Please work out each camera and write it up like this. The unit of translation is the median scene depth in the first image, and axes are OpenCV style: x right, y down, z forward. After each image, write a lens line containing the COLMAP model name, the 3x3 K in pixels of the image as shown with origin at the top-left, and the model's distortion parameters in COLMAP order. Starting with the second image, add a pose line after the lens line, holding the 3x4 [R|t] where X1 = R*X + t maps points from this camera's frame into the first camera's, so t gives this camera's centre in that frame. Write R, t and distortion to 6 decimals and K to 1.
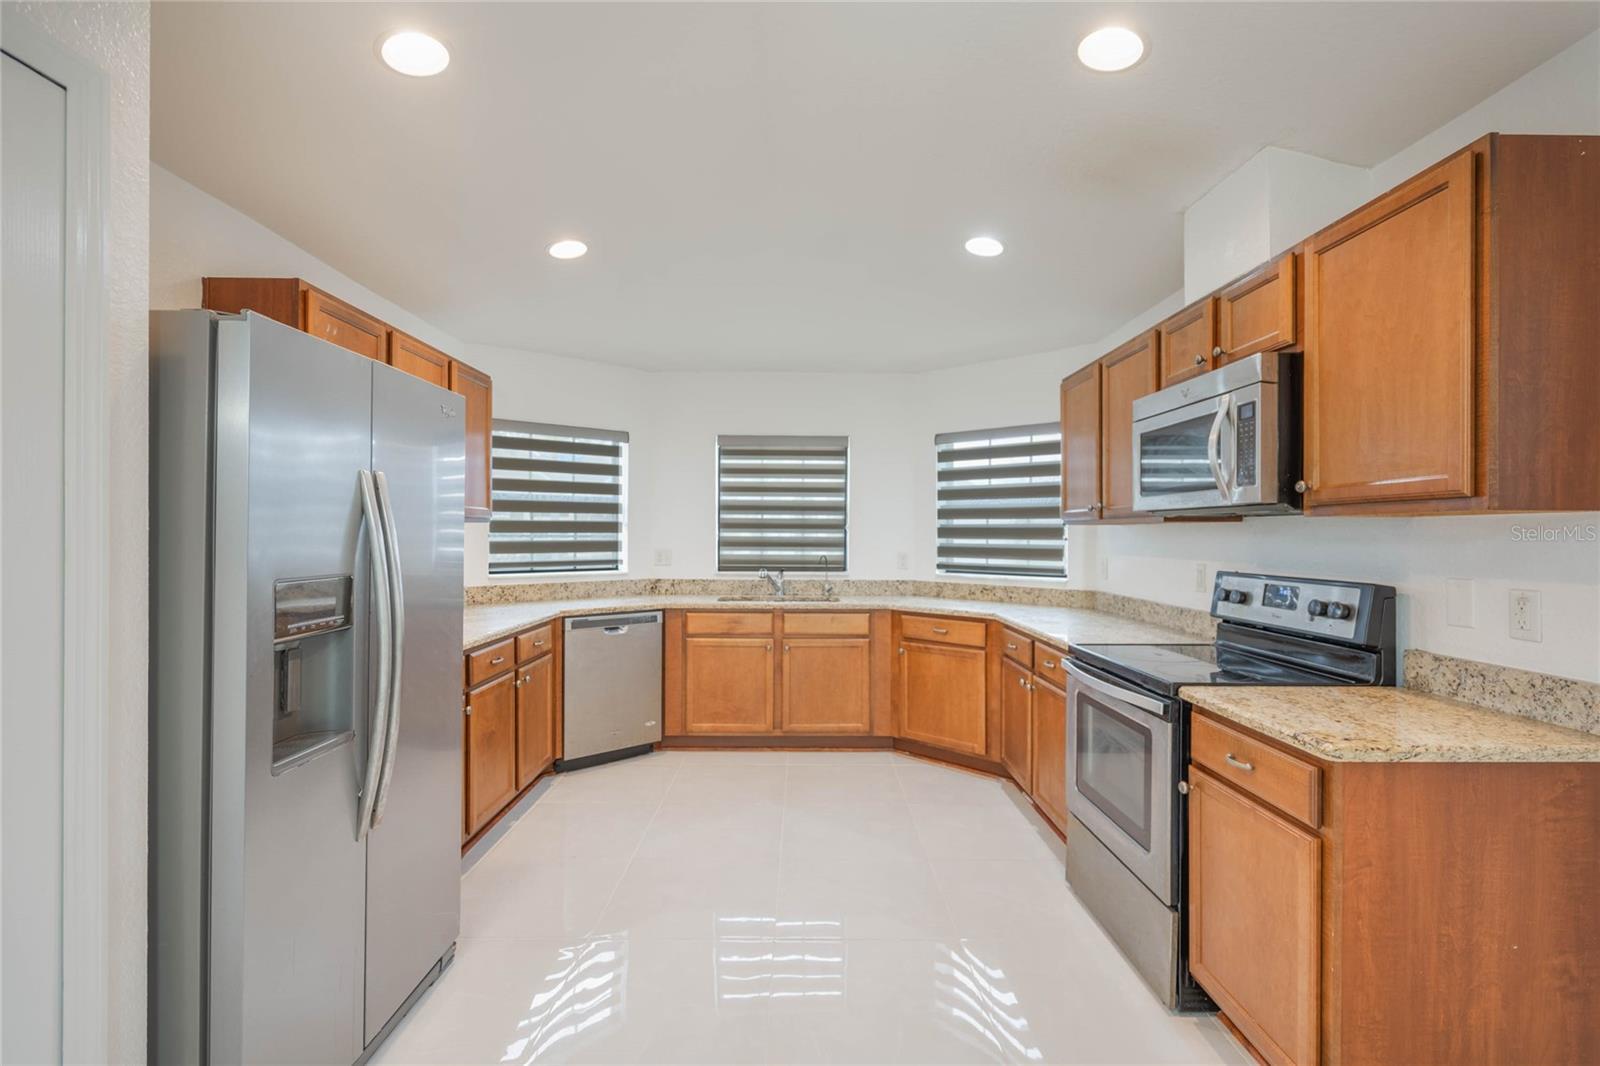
lens RADIAL K [[744.3, 0, 813.3], [0, 744.3, 534.2], [0, 0, 1]] dist [-0.001311, 0.000978]
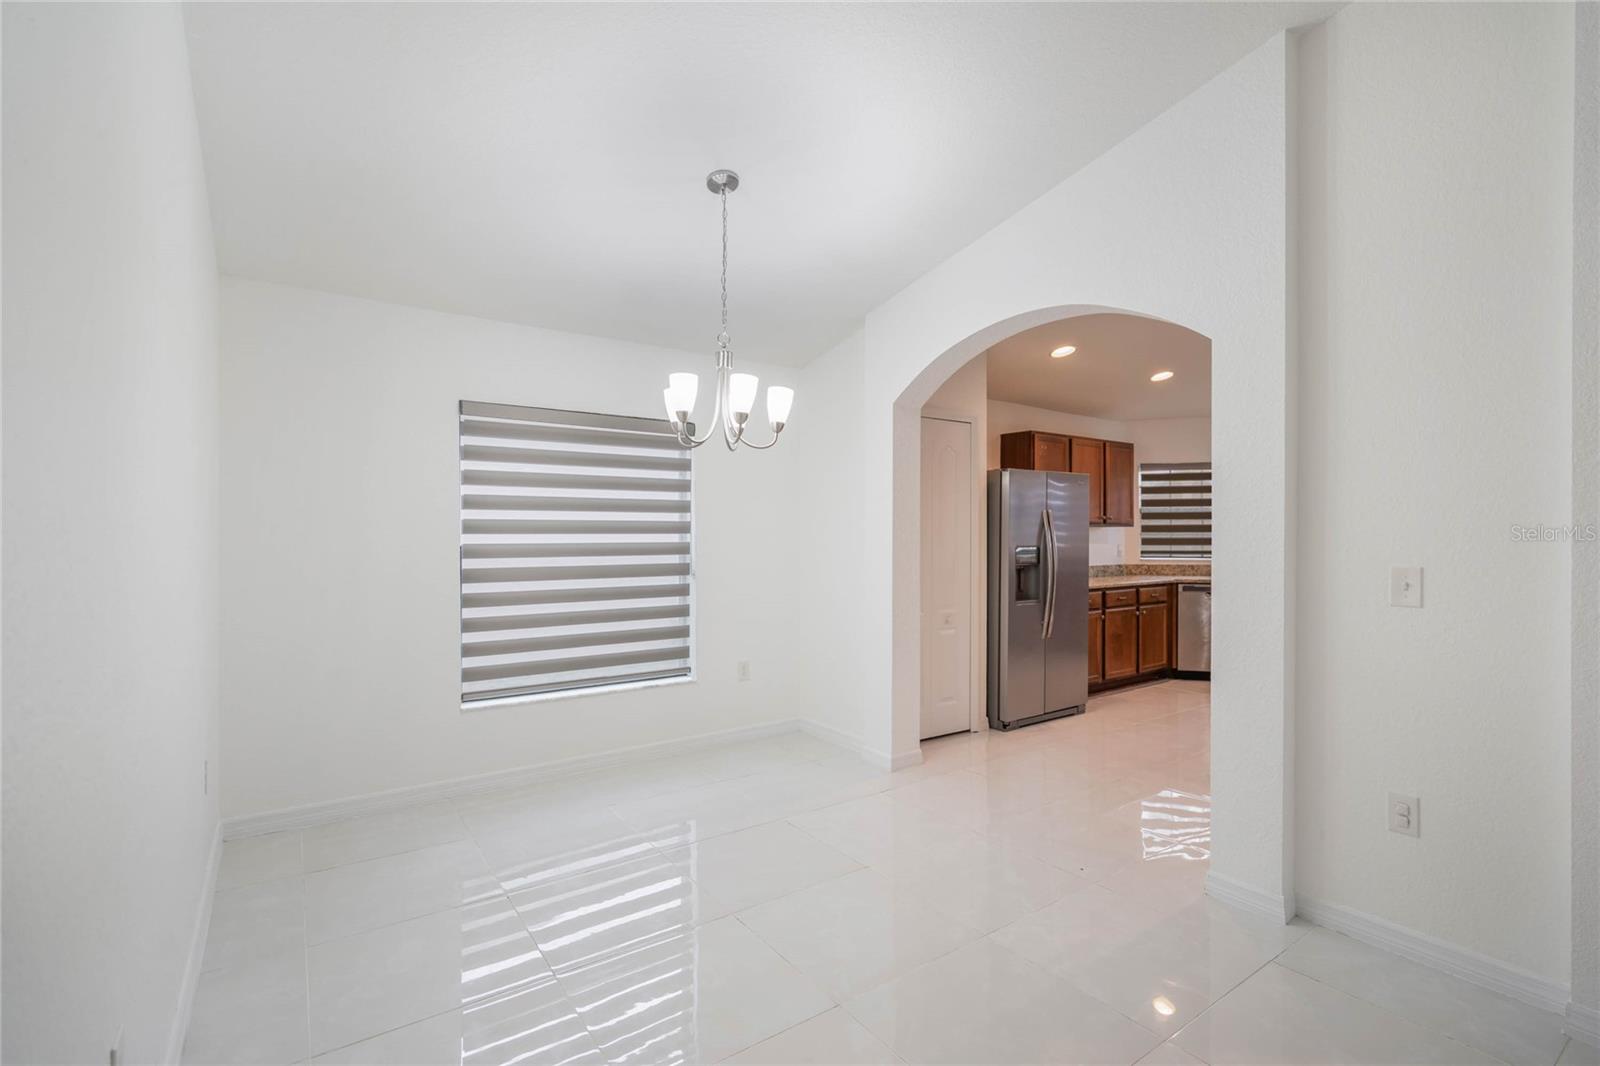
lens RADIAL K [[744.3, 0, 813.3], [0, 744.3, 534.2], [0, 0, 1]] dist [-0.001311, 0.000978]
pose [[0.580260, -0.002354, -0.814428, 0.572087], [0.001539, 0.999997, -0.001794, 0.003973], [0.814430, -0.000213, 0.580262, -0.653341]]
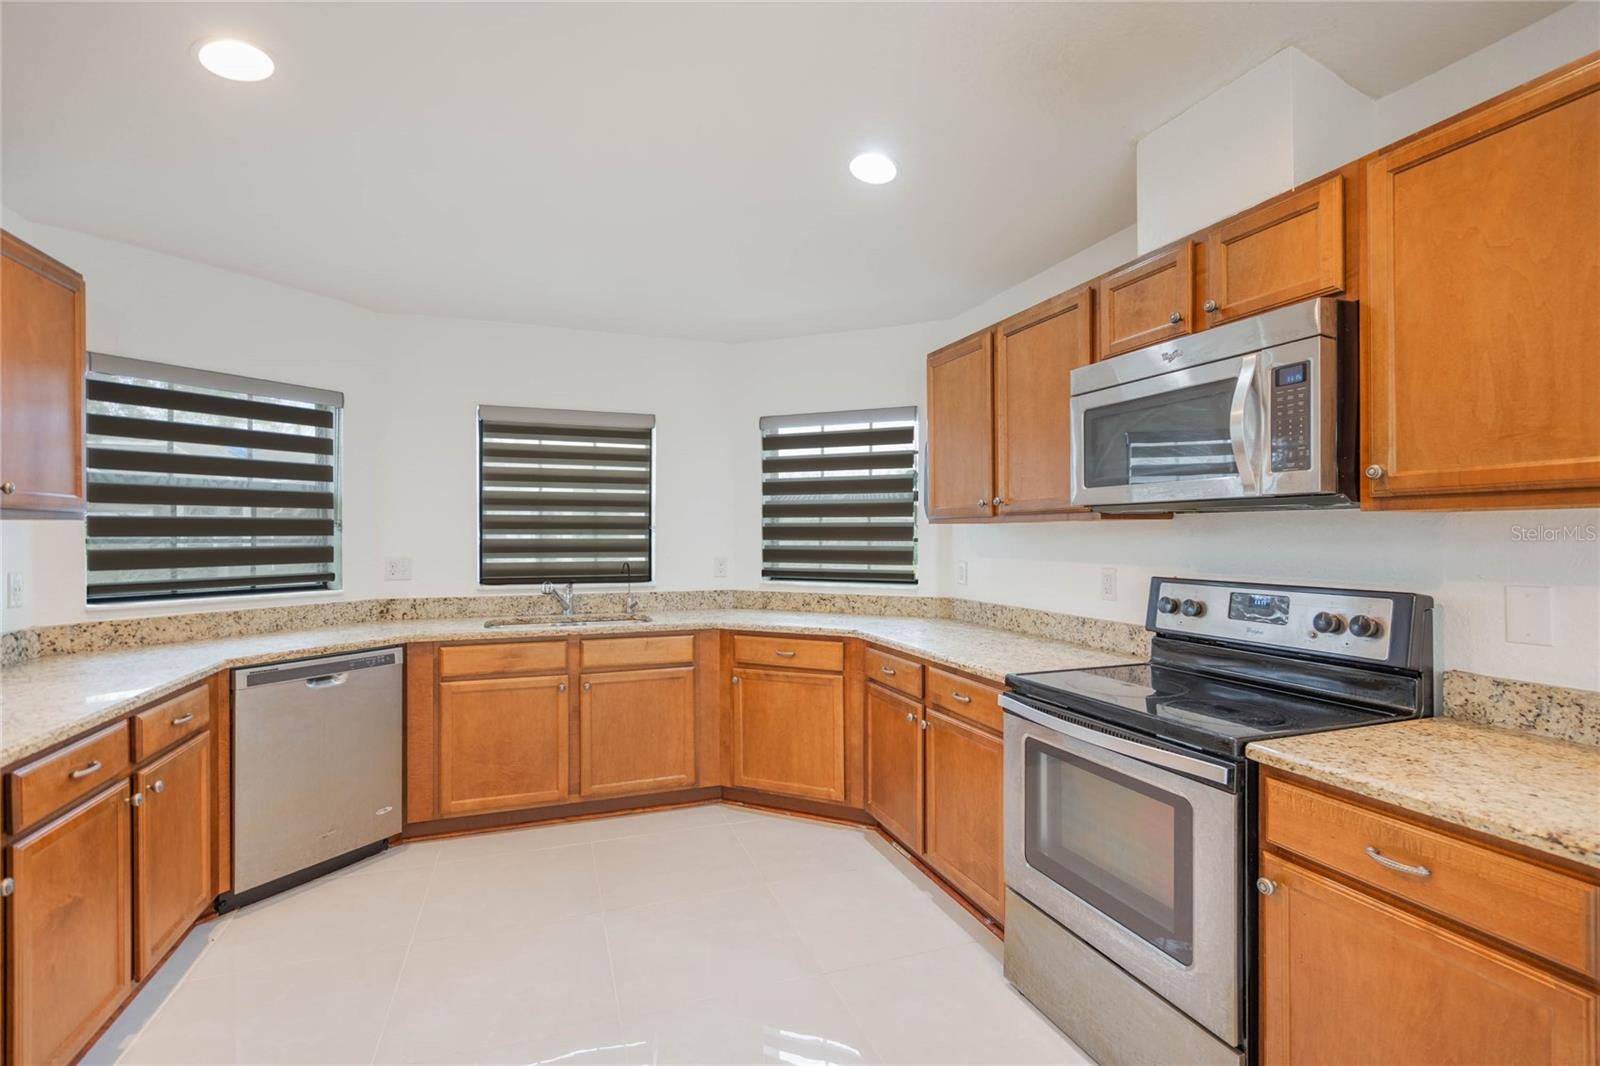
lens RADIAL K [[744.3, 0, 813.3], [0, 744.3, 534.2], [0, 0, 1]] dist [-0.001311, 0.000978]
pose [[0.943713, -0.004545, 0.330735, -0.081801], [0.004762, 0.999989, 0.000152, -0.001097], [-0.330732, 0.001431, 0.943724, 0.250826]]
